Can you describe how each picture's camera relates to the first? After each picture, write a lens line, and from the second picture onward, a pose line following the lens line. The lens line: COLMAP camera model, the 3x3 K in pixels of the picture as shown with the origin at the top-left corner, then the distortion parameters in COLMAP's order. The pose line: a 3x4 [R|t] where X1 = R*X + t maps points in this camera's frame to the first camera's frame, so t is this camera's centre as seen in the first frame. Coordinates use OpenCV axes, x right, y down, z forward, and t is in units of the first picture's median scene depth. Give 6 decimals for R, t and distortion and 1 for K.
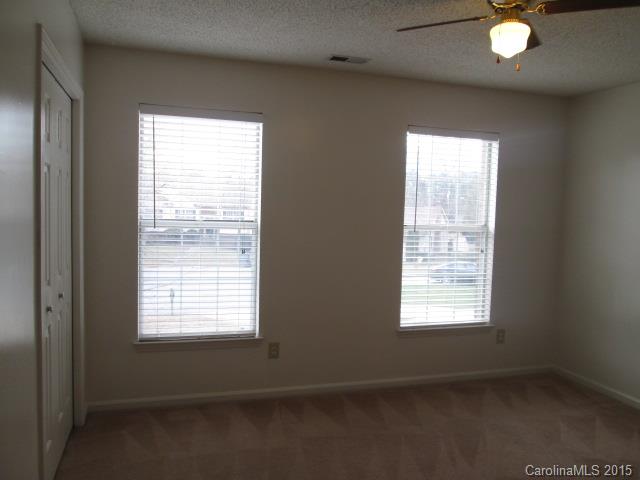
lens RADIAL K [[529.7, 0, 320.0], [0, 529.7, 234.8], [0, 0, 1]] dist [-0.027710, -0.002109]
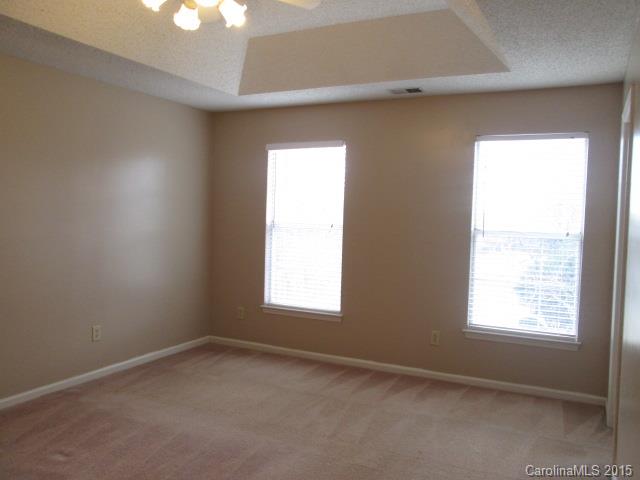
lens RADIAL K [[529.7, 0, 320.0], [0, 529.7, 234.8], [0, 0, 1]] dist [-0.027710, -0.002109]
pose [[0.768010, 0.030065, -0.639732, 0.625157], [-0.022443, 0.999547, 0.020032, -0.025440], [0.640045, -0.001027, 0.768337, -0.015065]]
